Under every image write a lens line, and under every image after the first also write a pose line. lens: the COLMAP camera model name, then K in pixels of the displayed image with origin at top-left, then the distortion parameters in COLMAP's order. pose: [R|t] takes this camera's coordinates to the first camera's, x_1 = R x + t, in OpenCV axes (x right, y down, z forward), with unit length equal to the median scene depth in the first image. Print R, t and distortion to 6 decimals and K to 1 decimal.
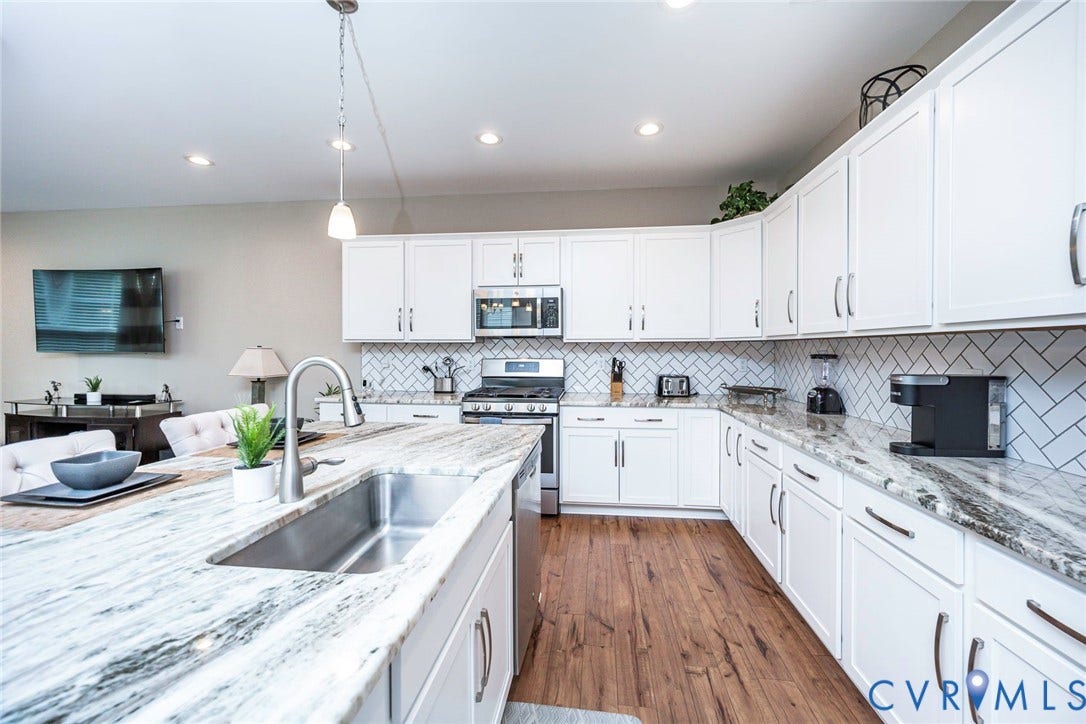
lens RADIAL K [[425.0, 0, 551.5], [0, 425.0, 353.6], [0, 0, 1]] dist [-0.001807, -0.000770]
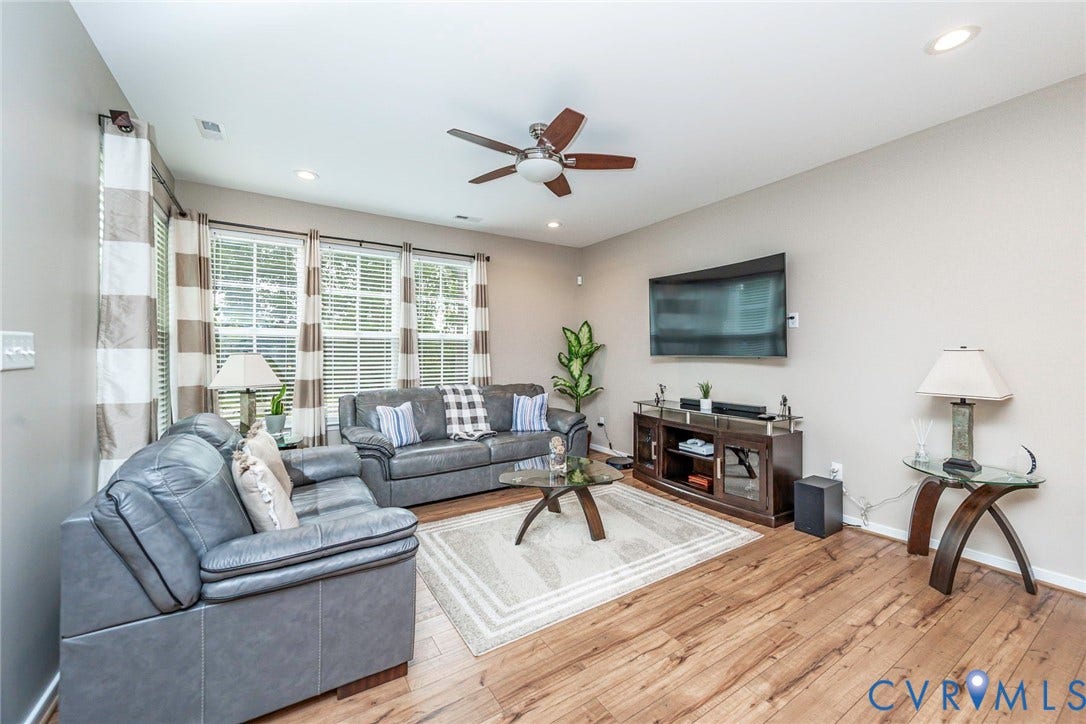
lens RADIAL K [[425.0, 0, 551.5], [0, 425.0, 353.6], [0, 0, 1]] dist [-0.001807, -0.000770]
pose [[0.634374, -0.003739, -0.773017, -0.569836], [-0.003393, 0.999965, -0.007622, -0.000647], [0.773018, 0.007458, 0.634340, 0.140181]]
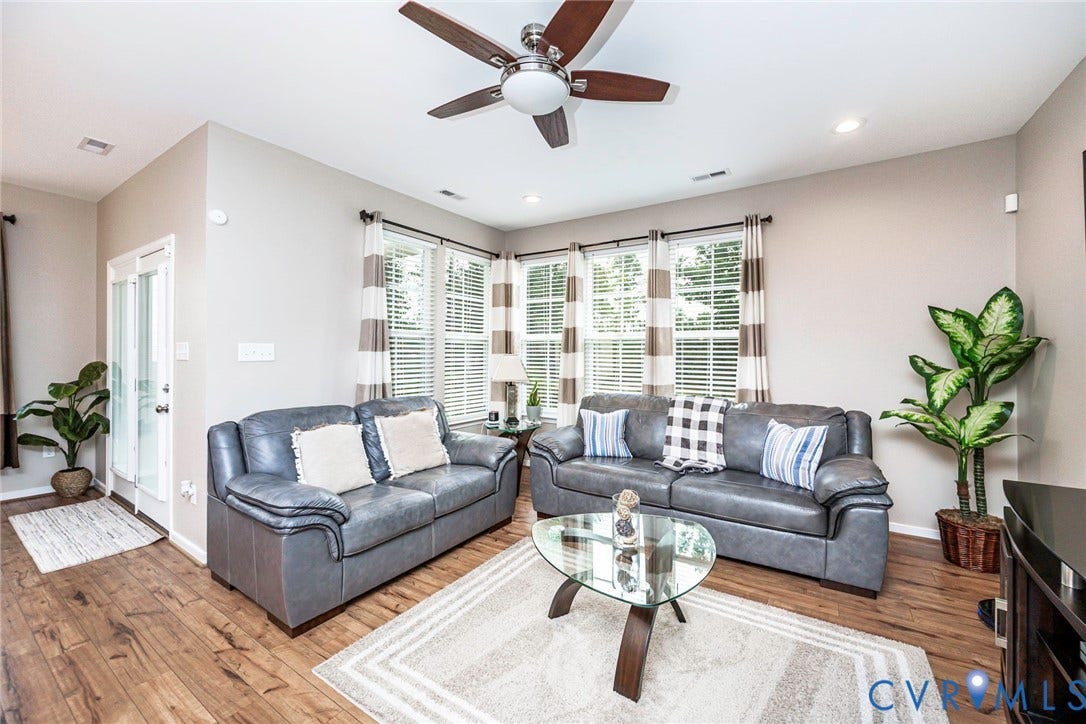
lens RADIAL K [[425.0, 0, 551.5], [0, 425.0, 353.6], [0, 0, 1]] dist [-0.001807, -0.000770]
pose [[-0.448995, -0.006030, -0.893514, -0.684347], [-0.012884, 0.999917, -0.000274, -0.009043], [0.893441, 0.011389, -0.449035, 0.762919]]
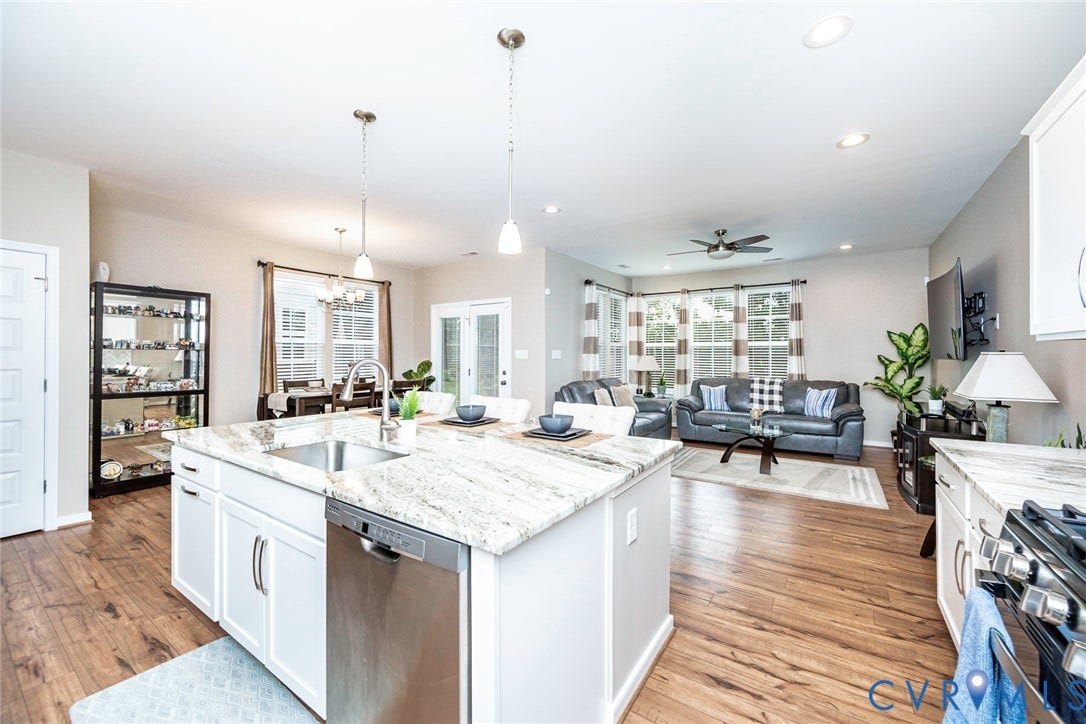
lens RADIAL K [[425.0, 0, 551.5], [0, 425.0, 353.6], [0, 0, 1]] dist [-0.001807, -0.000770]
pose [[-0.468002, -0.006800, -0.883701, 0.178393], [-0.008888, 0.999956, -0.002987, -0.004512], [0.883683, 0.006457, -0.468042, 0.677119]]
